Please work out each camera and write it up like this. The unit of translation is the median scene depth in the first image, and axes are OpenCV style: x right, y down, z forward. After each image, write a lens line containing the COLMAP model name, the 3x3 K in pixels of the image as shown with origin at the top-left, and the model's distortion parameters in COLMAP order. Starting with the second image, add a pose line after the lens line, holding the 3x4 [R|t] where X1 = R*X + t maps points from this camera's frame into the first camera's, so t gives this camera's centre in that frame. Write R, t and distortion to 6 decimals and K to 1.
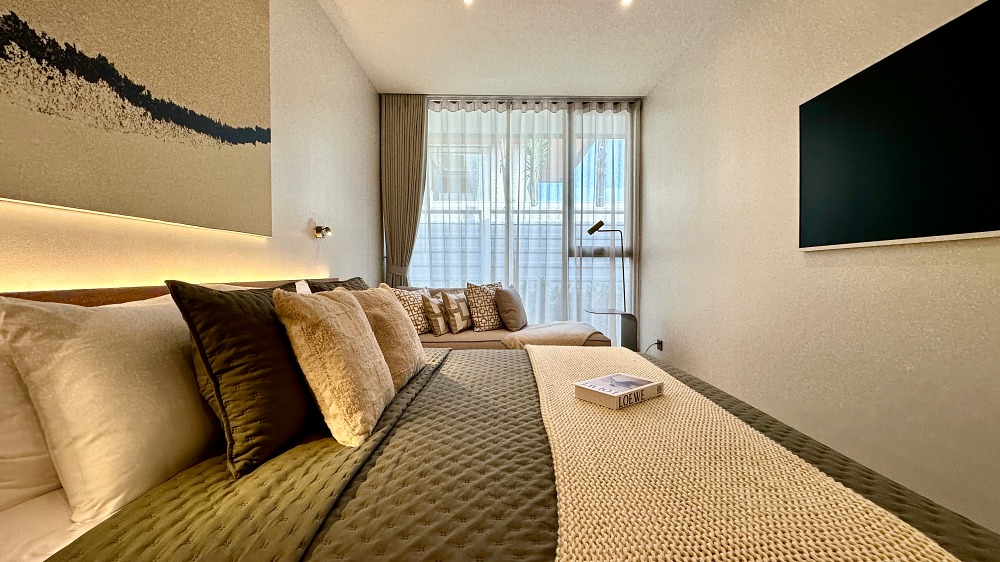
lens RADIAL K [[399.3, 0, 501.5], [0, 399.3, 281.4], [0, 0, 1]] dist [-0.001514, -0.000176]
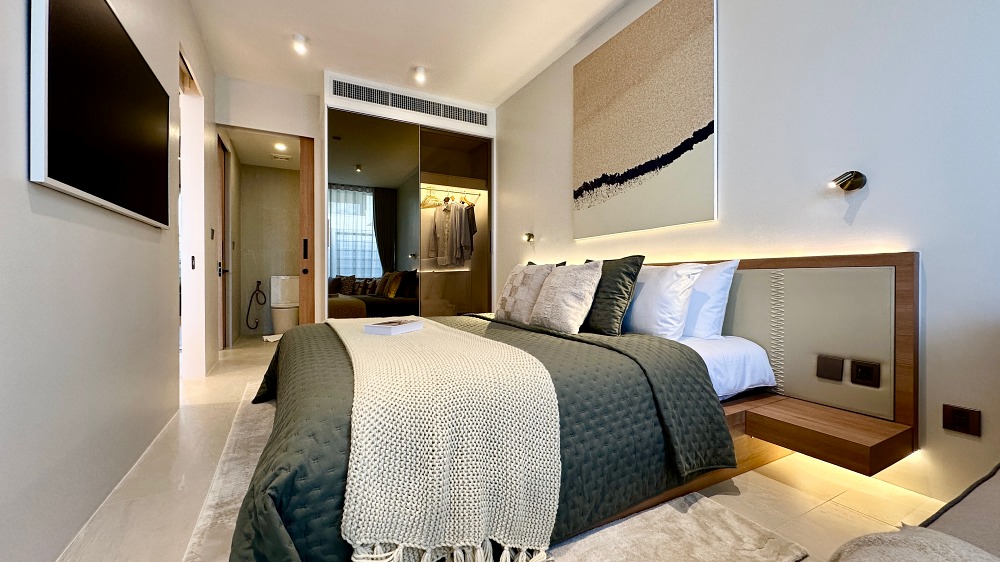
lens RADIAL K [[399.3, 0, 501.5], [0, 399.3, 281.4], [0, 0, 1]] dist [-0.001514, -0.000176]
pose [[-0.881750, 0.000681, -0.471716, 0.251288], [-0.013750, 0.999537, 0.027145, 0.018984], [0.471516, 0.030421, -0.881332, 0.971733]]
